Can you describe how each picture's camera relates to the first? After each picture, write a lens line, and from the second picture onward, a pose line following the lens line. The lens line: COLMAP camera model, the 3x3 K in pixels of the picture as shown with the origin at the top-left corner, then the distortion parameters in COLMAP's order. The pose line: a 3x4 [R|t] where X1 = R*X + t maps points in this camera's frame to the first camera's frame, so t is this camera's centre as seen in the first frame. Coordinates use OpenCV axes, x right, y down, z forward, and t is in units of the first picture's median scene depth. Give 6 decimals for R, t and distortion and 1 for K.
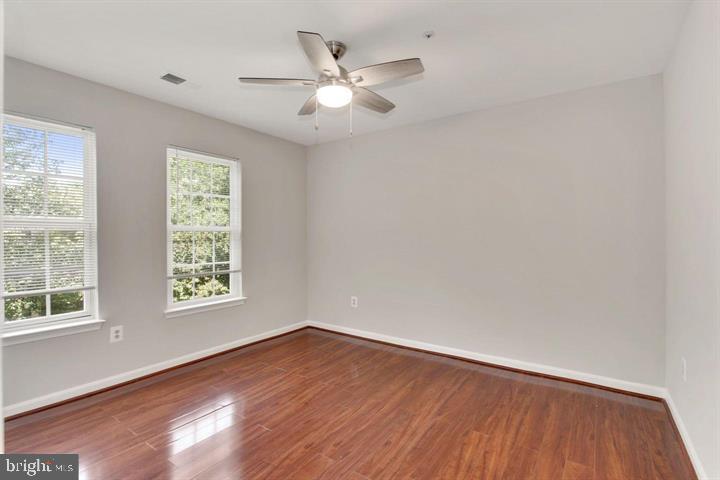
lens RADIAL K [[367.4, 0, 360.0], [0, 367.4, 240.0], [0, 0, 1]] dist [-0.000289, -0.000007]
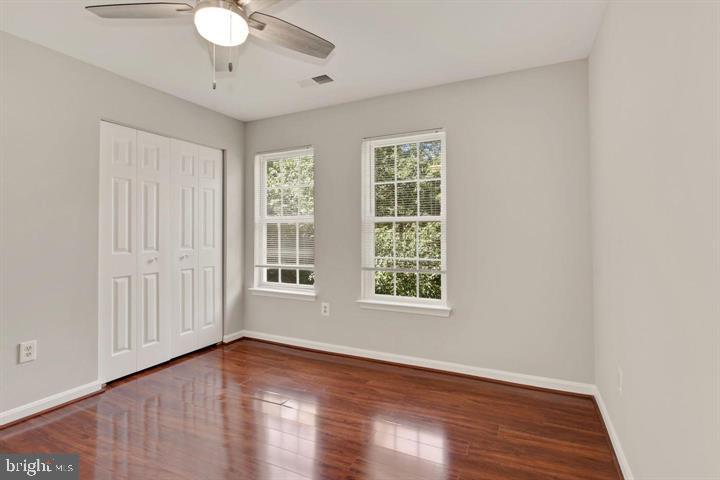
lens RADIAL K [[345.4, 0, 362.3], [0, 345.4, 232.8], [0, 0, 1]] dist [-0.000946, -0.000287]
pose [[0.131288, -0.021719, -0.991106, 0.473427], [-0.016549, 0.999573, -0.024097, 0.030647], [0.991206, 0.019565, 0.130873, 0.953491]]
